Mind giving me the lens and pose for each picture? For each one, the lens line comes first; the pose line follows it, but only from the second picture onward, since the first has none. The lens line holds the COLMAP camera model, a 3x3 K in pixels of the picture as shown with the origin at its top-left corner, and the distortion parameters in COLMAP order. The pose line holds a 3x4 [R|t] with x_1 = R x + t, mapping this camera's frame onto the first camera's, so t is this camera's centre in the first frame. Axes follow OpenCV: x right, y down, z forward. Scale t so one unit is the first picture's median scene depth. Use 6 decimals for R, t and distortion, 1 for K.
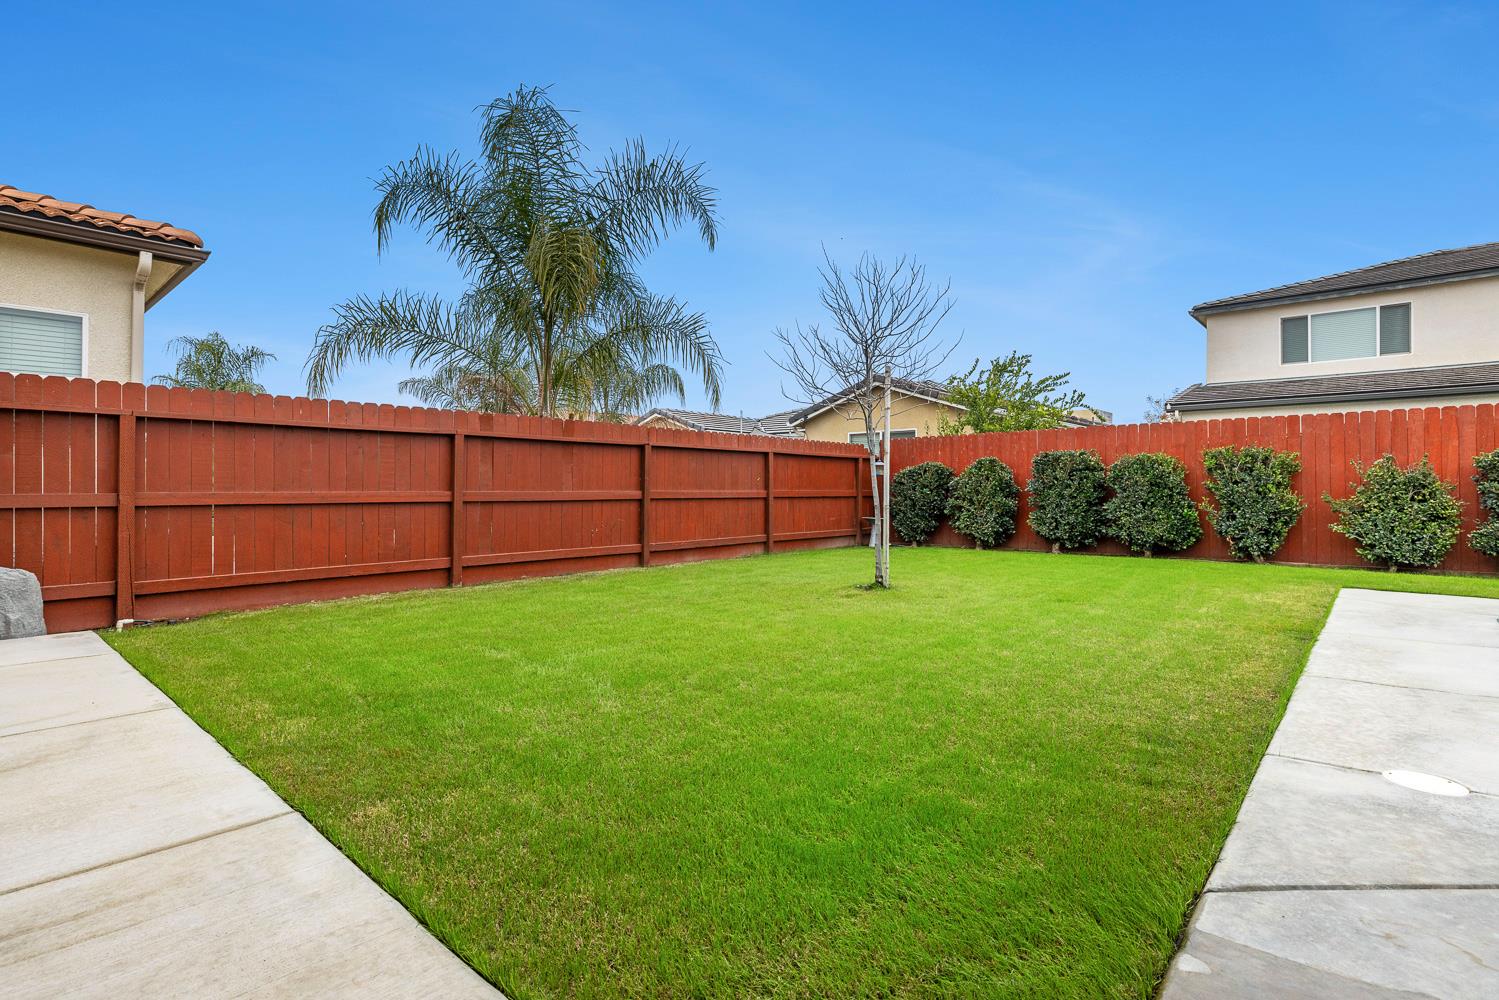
lens RADIAL K [[723.3, 0, 752.7], [0, 723.3, 490.6], [0, 0, 1]] dist [-0.004694, 0.000514]
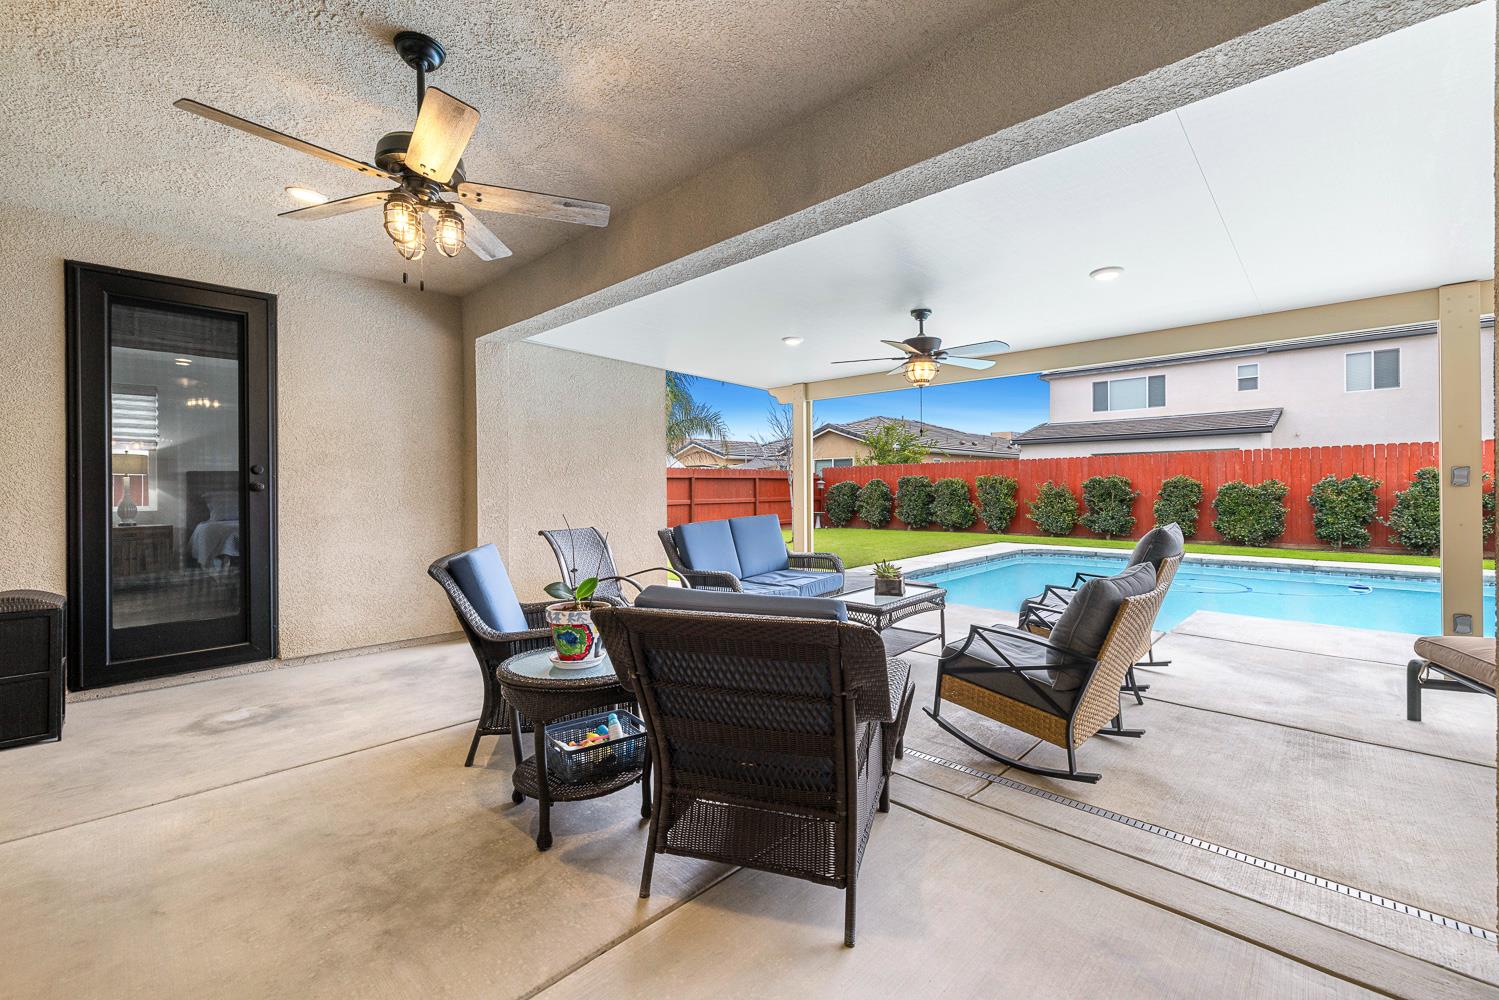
lens RADIAL K [[644.6, 0, 753.2], [0, 644.6, 491.9], [0, 0, 1]] dist [0.001843, 0.001214]
pose [[0.999528, -0.008012, -0.029651, 0.064015], [0.008197, 0.999948, 0.006124, -0.027307], [0.029600, -0.006365, 0.999542, -0.675463]]
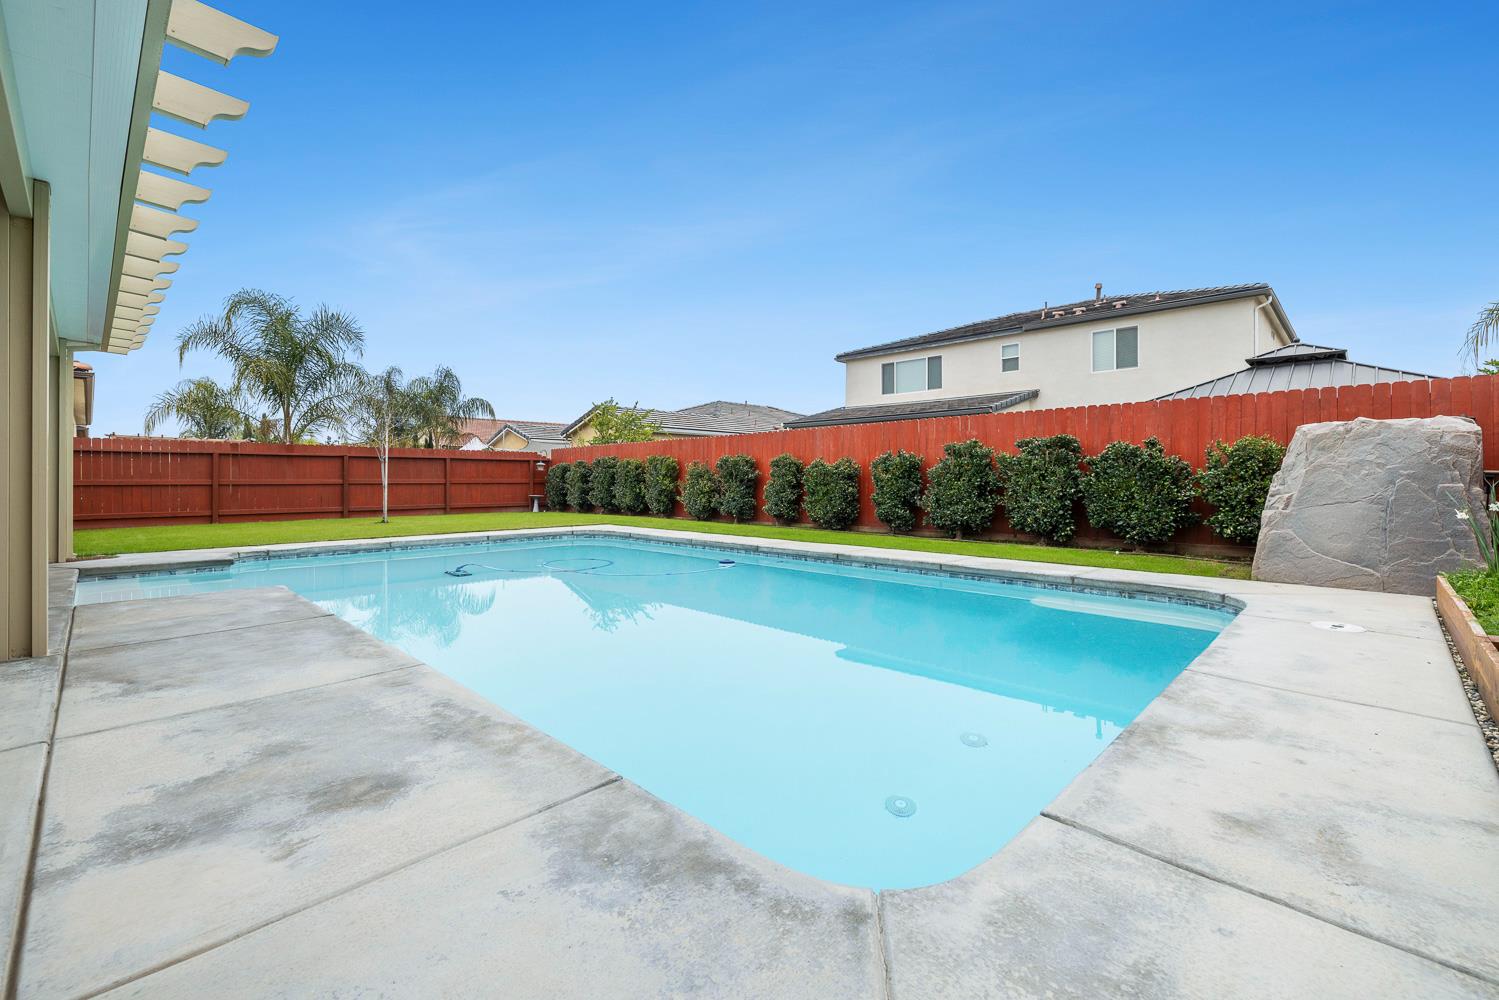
lens RADIAL K [[644.6, 0, 753.6], [0, 644.6, 486.6], [0, 0, 1]] dist [0.001843, 0.001214]
pose [[0.999035, -0.001143, -0.043912, 0.854742], [0.001572, 0.999951, 0.009739, 0.003205], [0.043899, -0.009798, 0.998988, -0.569719]]
